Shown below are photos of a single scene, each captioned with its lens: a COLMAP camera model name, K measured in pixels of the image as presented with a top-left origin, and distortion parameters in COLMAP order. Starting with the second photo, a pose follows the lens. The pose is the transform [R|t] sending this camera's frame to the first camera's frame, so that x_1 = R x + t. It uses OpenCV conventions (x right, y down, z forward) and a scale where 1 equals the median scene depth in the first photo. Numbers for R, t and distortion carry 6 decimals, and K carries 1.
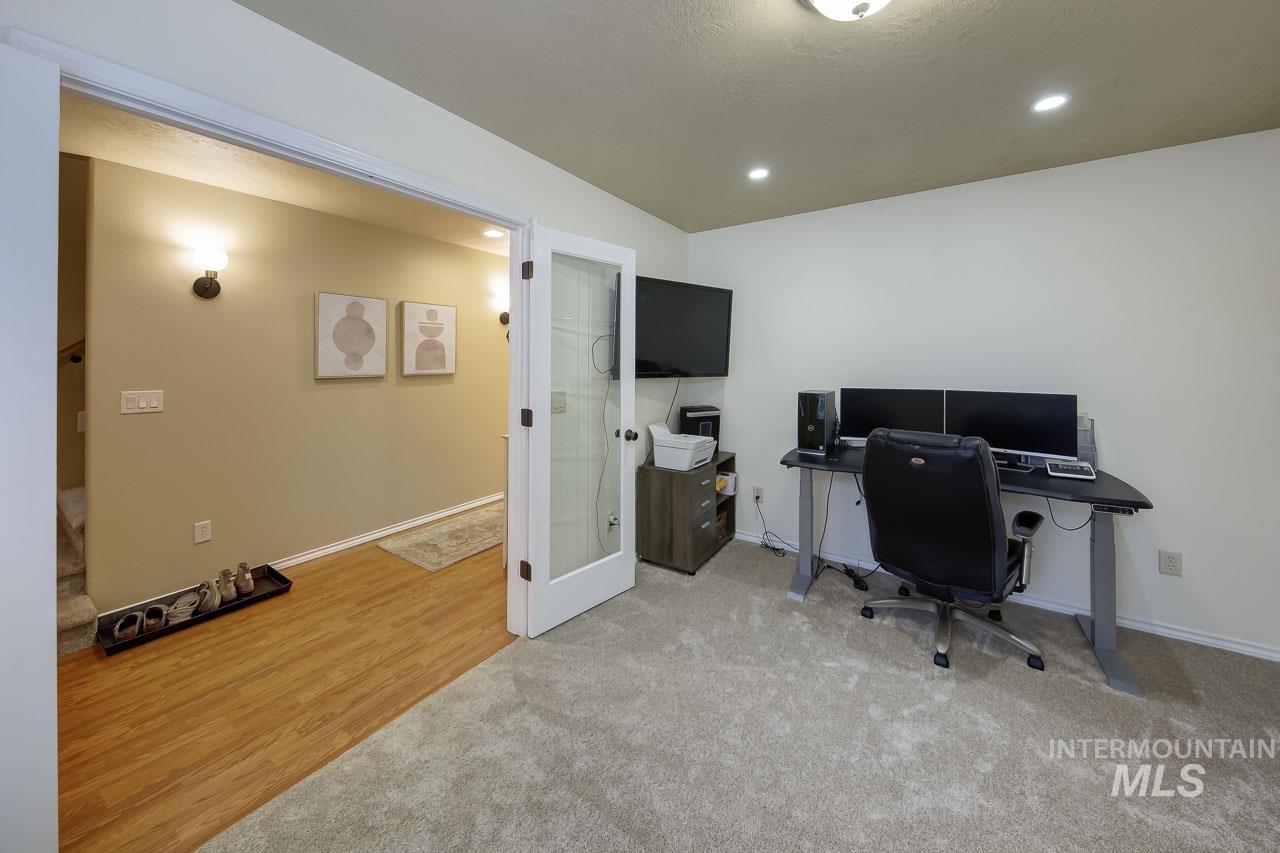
lens RADIAL K [[486.3, 0, 638.1], [0, 486.3, 359.6], [0, 0, 1]] dist [0.000435, -0.002141]
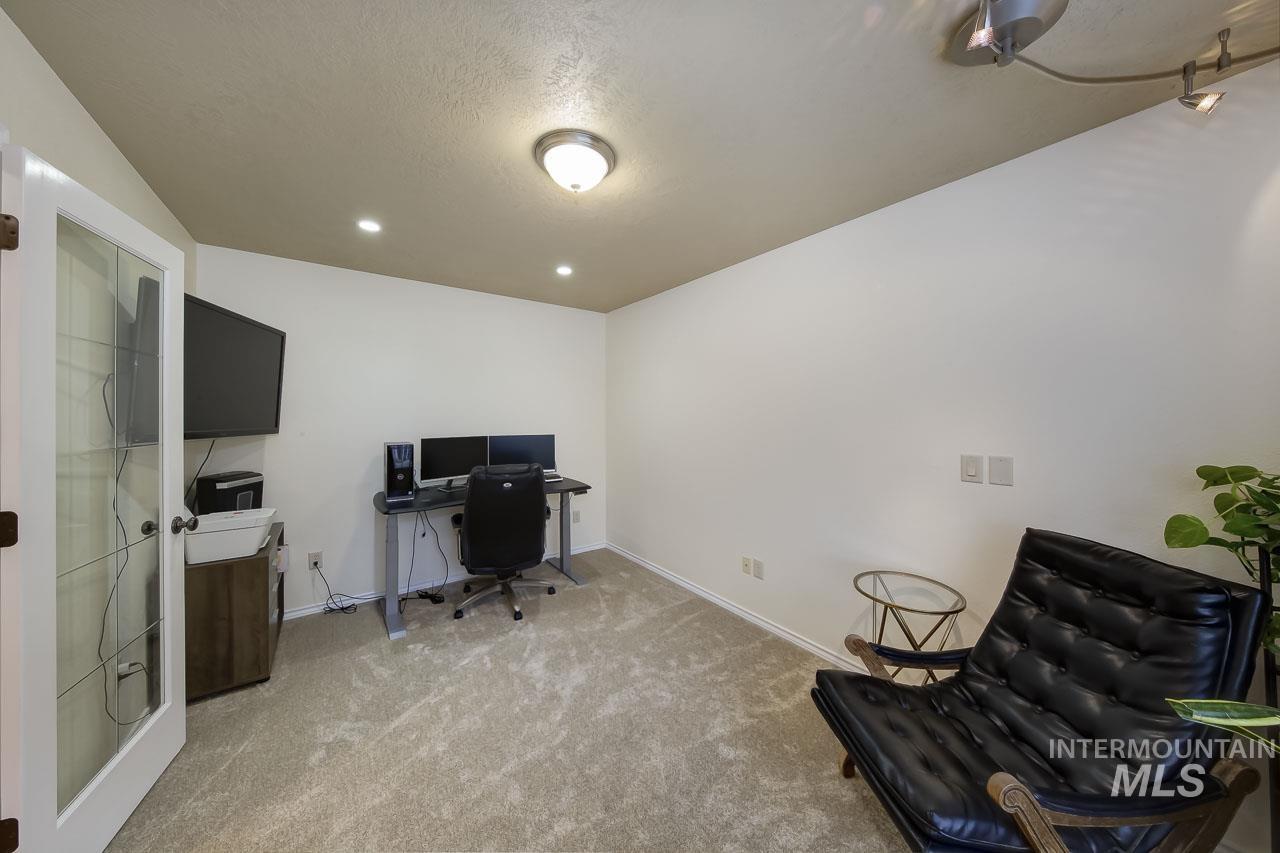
lens RADIAL K [[412.3, 0, 629.5], [0, 412.3, 416.1], [0, 0, 1]] dist [-0.000282, -0.000252]
pose [[0.298712, 0.000970, 0.954343, -0.398282], [-0.000513, 1.000000, -0.000856, 0.004958], [-0.954343, -0.000234, 0.298713, 0.244437]]
